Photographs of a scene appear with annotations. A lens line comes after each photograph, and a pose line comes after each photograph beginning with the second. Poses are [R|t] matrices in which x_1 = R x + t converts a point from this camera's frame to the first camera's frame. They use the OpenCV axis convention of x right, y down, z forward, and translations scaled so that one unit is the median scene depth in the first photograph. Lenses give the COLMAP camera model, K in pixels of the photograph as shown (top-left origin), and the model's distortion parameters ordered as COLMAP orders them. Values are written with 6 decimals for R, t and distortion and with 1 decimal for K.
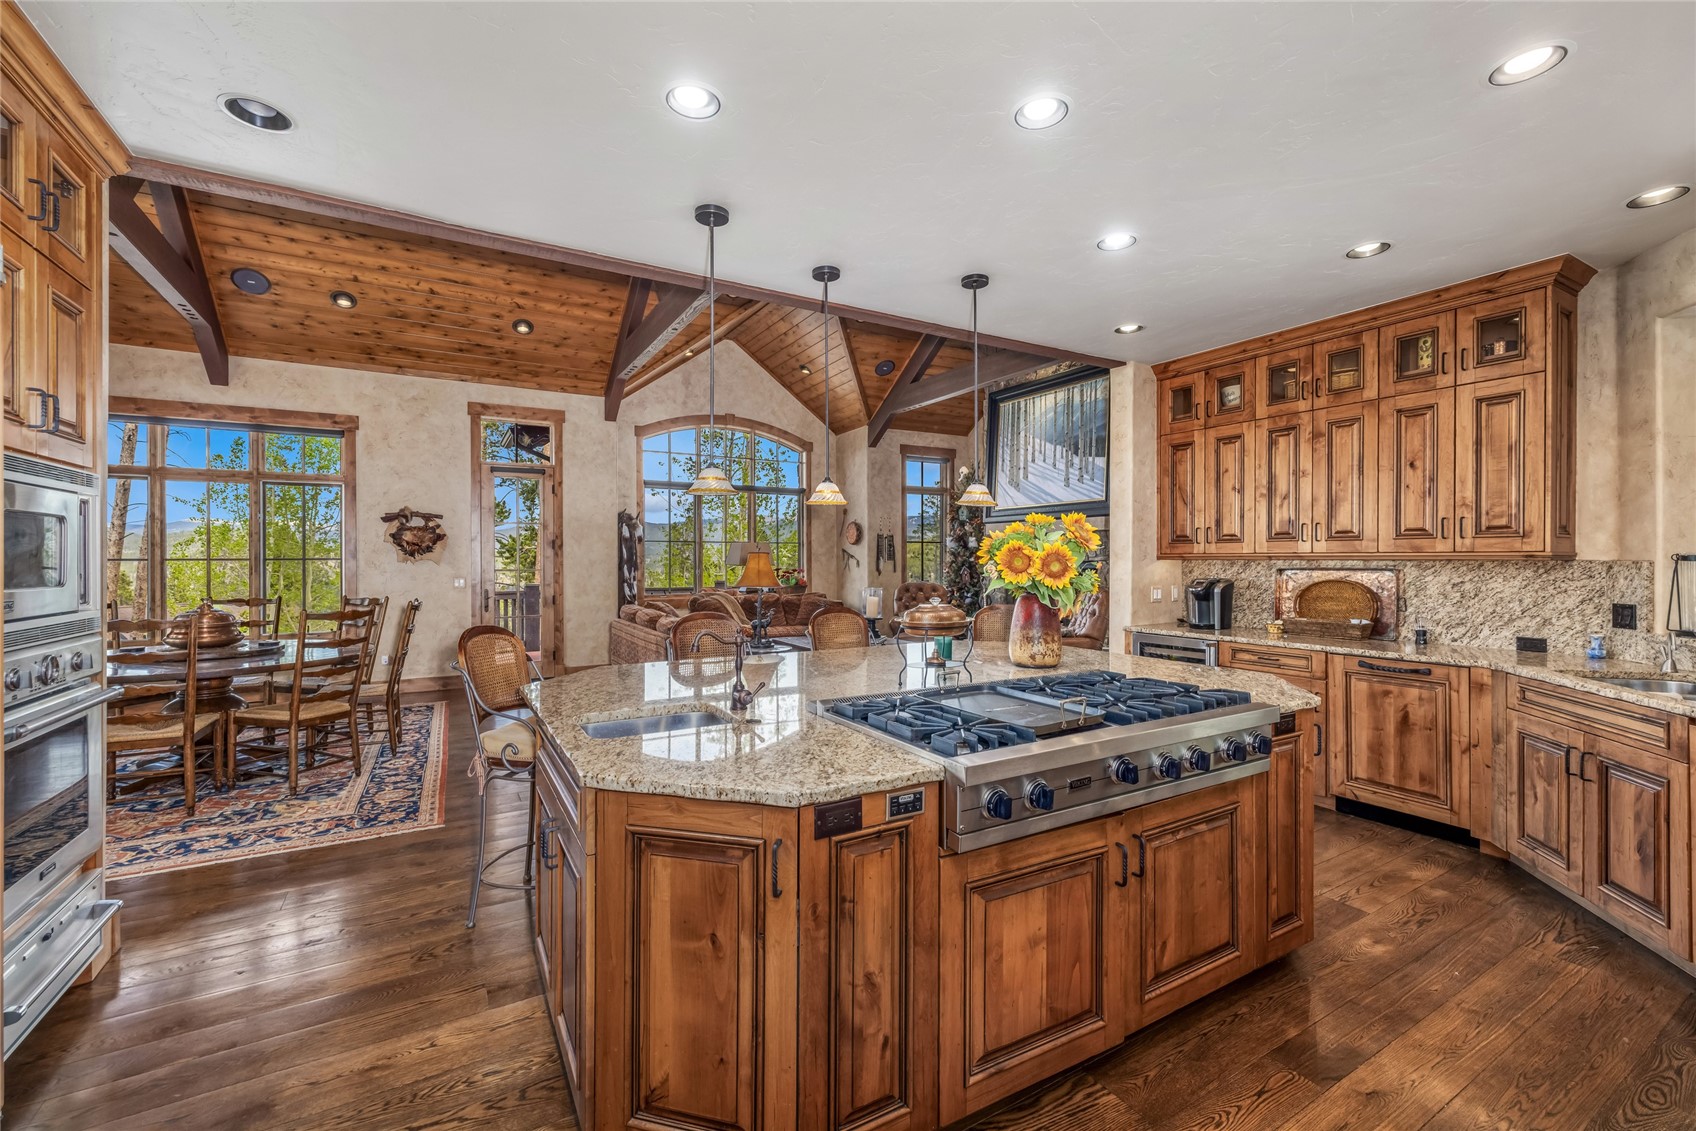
lens RADIAL K [[709.4, 0, 839.4], [0, 709.4, 549.5], [0, 0, 1]] dist [0.003059, -0.000189]
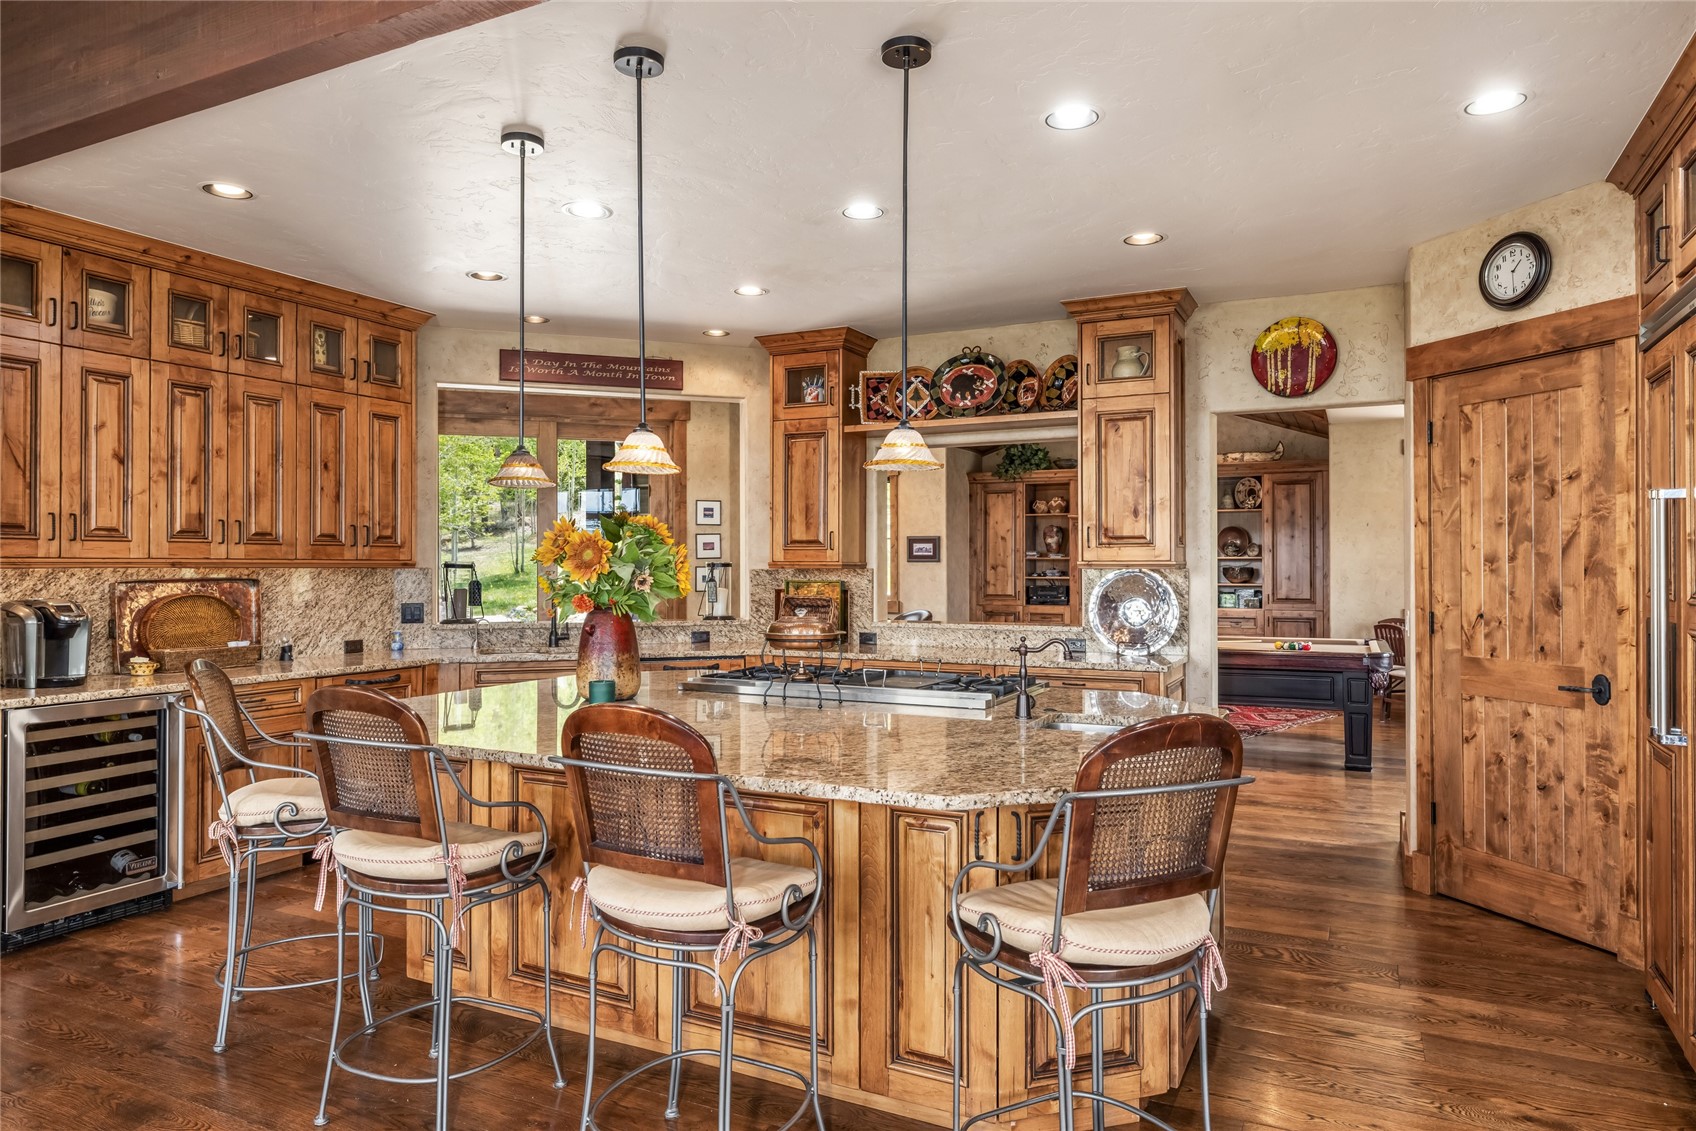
lens RADIAL K [[1050.8, 0, 845.3], [0, 1050.8, 557.7], [0, 0, 1]] dist [0.000102, -0.000273]
pose [[-0.541391, 0.007631, 0.840736, -0.361996], [-0.010308, 0.999823, -0.015713, 0.008073], [-0.840708, -0.017174, -0.541217, 0.589606]]
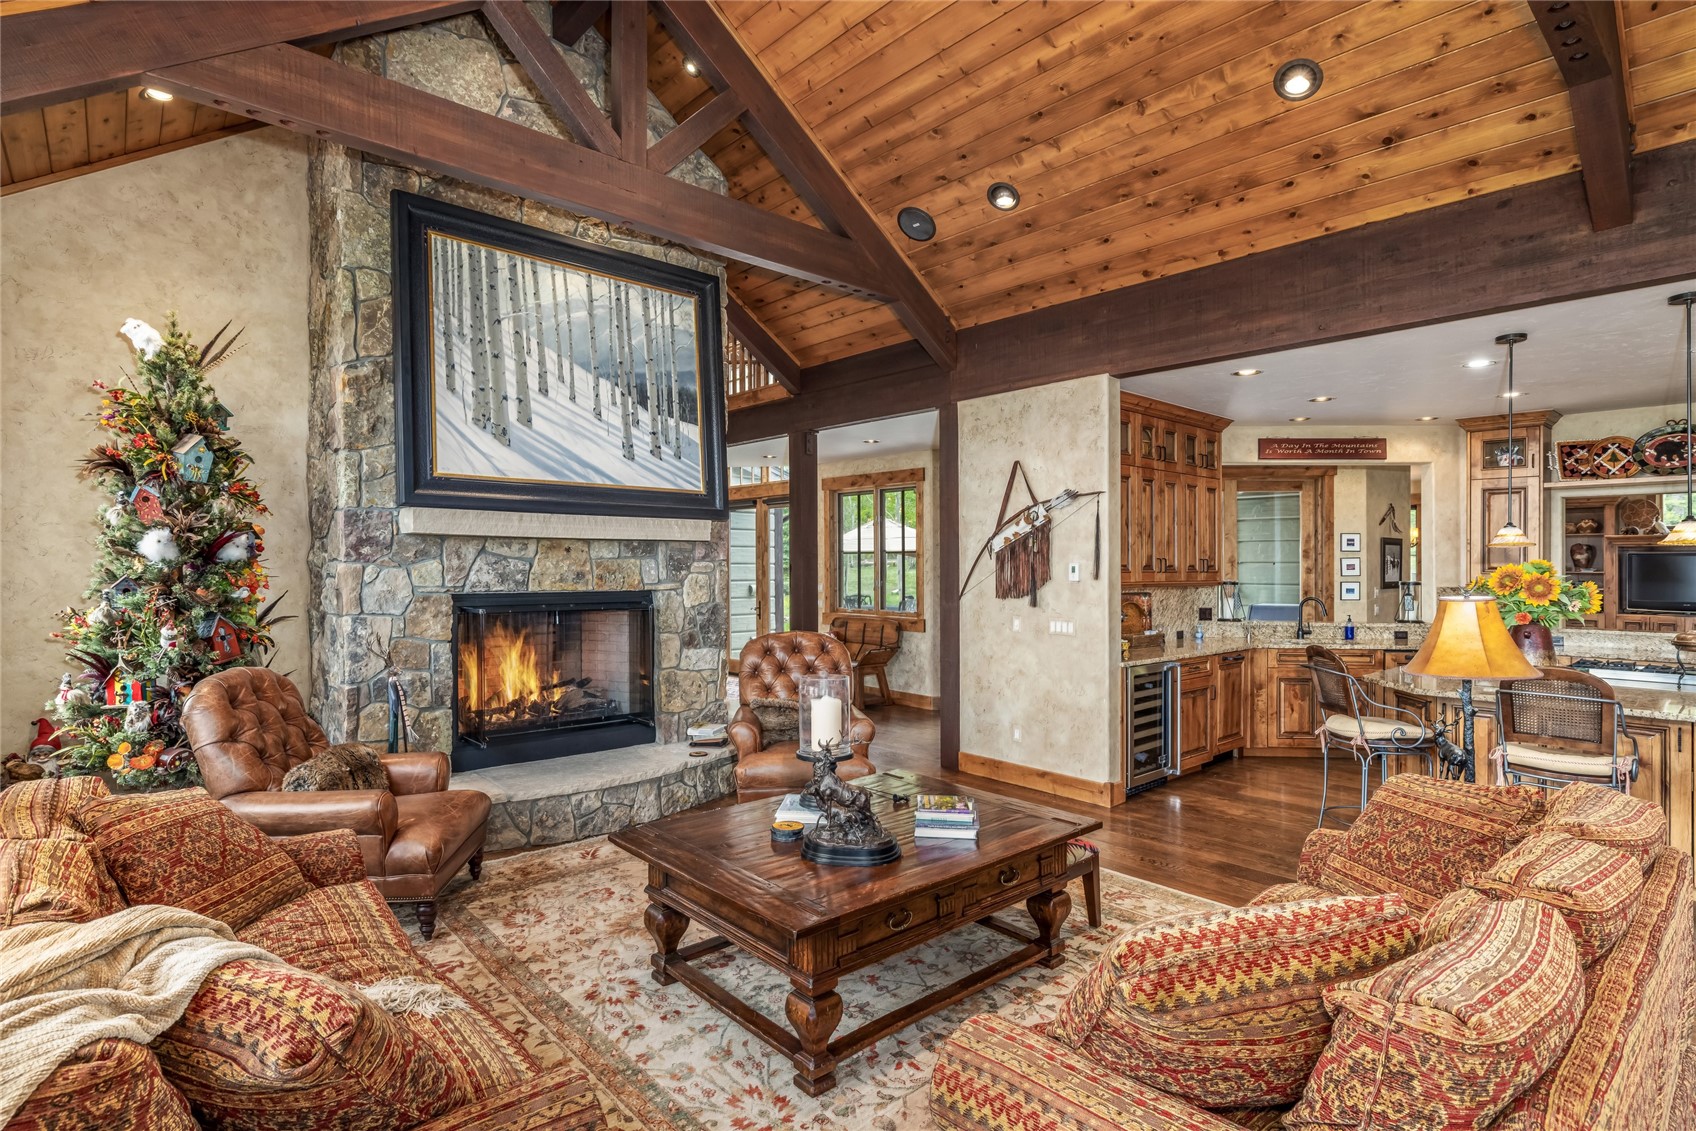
lens RADIAL K [[859.6, 0, 837.8], [0, 859.6, 562.9], [0, 0, 1]] dist [-0.001679, 0.001121]
pose [[-0.198364, 0.002344, 0.980126, -0.408204], [-0.016710, 0.999844, -0.005773, -0.005795], [-0.979986, -0.017523, -0.198293, 1.046478]]
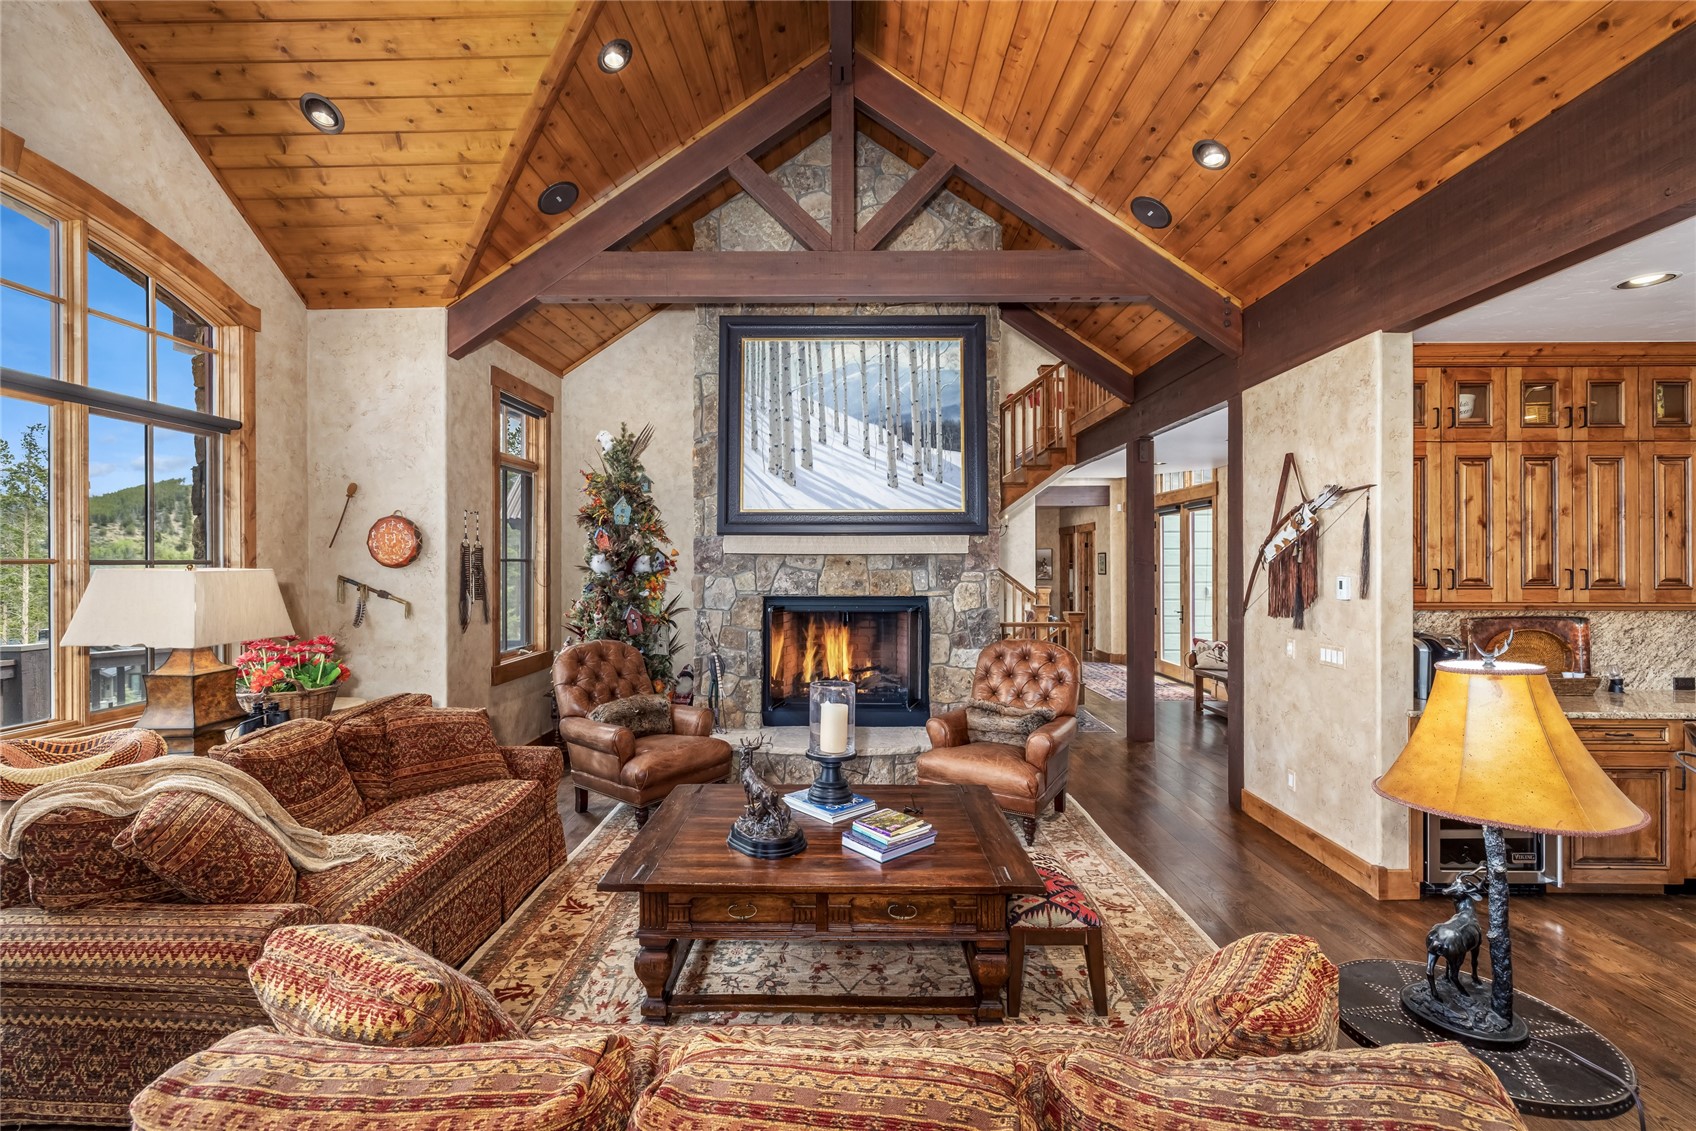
lens RADIAL K [[733.4, 0, 846.0], [0, 733.4, 560.2], [0, 0, 1]] dist [0.008804, -0.001534]
pose [[0.510585, 0.003318, 0.859821, -0.327883], [-0.012108, 0.999921, 0.003332, -0.022455], [-0.859742, -0.012112, 0.510585, 0.732894]]
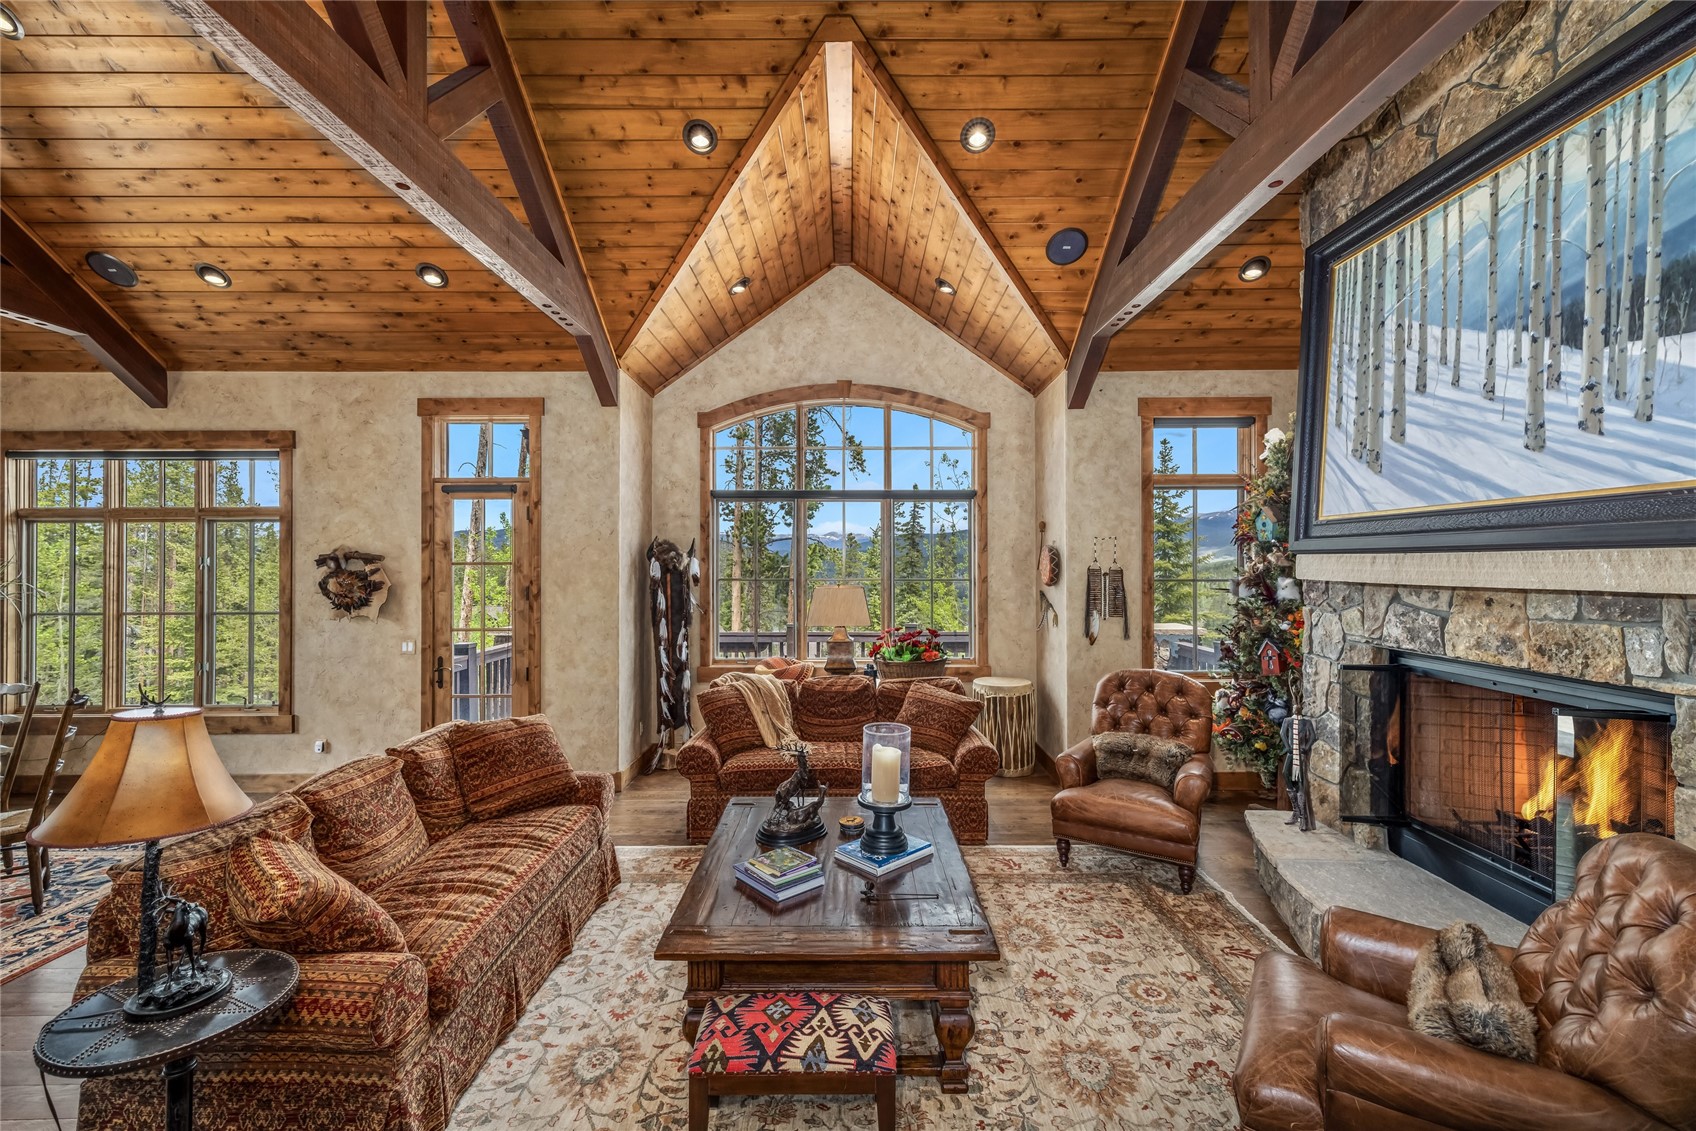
lens RADIAL K [[709.4, 0, 840.4], [0, 709.4, 557.3], [0, 0, 1]] dist [0.003059, -0.000189]
pose [[0.866198, -0.004304, -0.499683, 0.223769], [0.007313, 0.999965, 0.004063, -0.046225], [0.499648, -0.007174, 0.866199, 0.601508]]
